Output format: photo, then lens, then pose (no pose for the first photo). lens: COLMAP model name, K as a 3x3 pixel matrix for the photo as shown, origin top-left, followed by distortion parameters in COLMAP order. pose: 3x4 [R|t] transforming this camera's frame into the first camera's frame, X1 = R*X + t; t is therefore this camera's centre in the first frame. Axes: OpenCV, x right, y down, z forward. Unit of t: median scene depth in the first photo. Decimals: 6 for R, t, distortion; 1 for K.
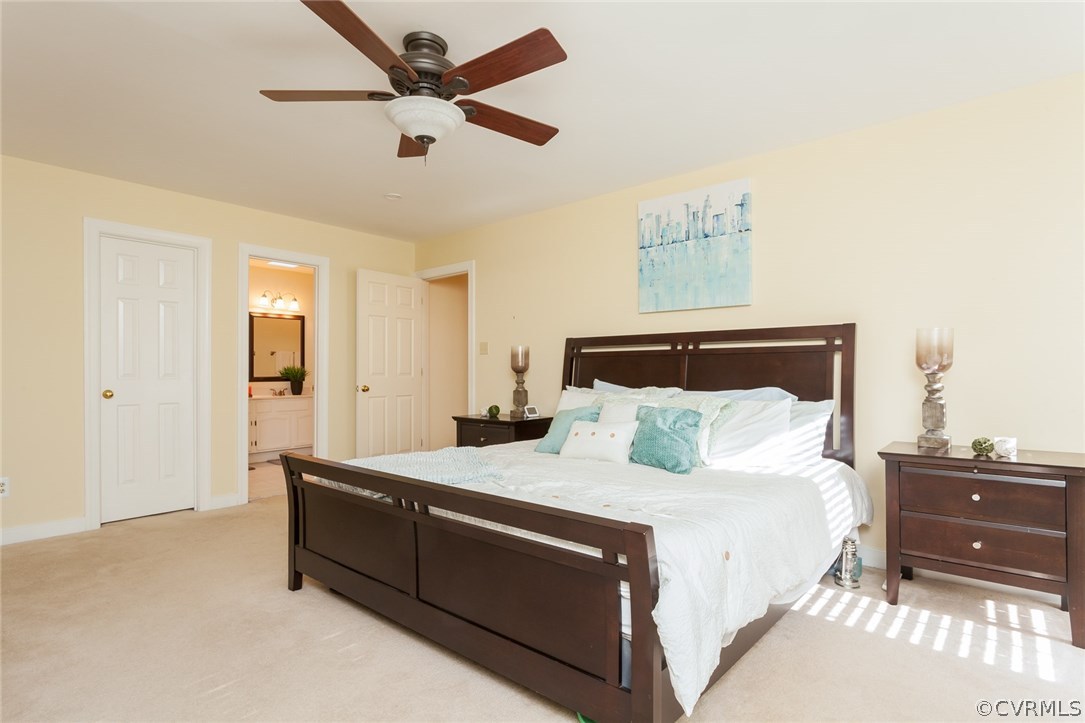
lens RADIAL K [[559.0, 0, 542.8], [0, 559.0, 365.5], [0, 0, 1]] dist [-0.002943, 0.002123]
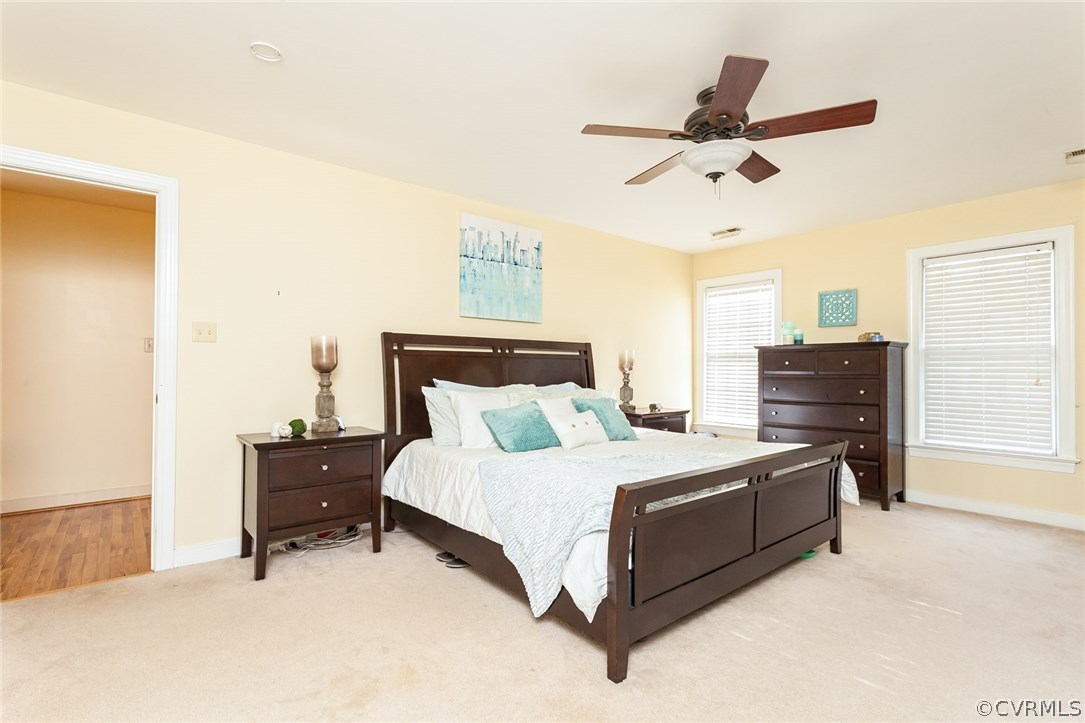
lens RADIAL K [[517.5, 0, 542.6], [0, 517.5, 366.4], [0, 0, 1]] dist [-0.004078, -0.000317]
pose [[0.155395, 0.009461, 0.987807, -0.815366], [-0.013945, 0.999876, -0.007383, 0.007023], [-0.987754, -0.012628, 0.155508, 0.727735]]
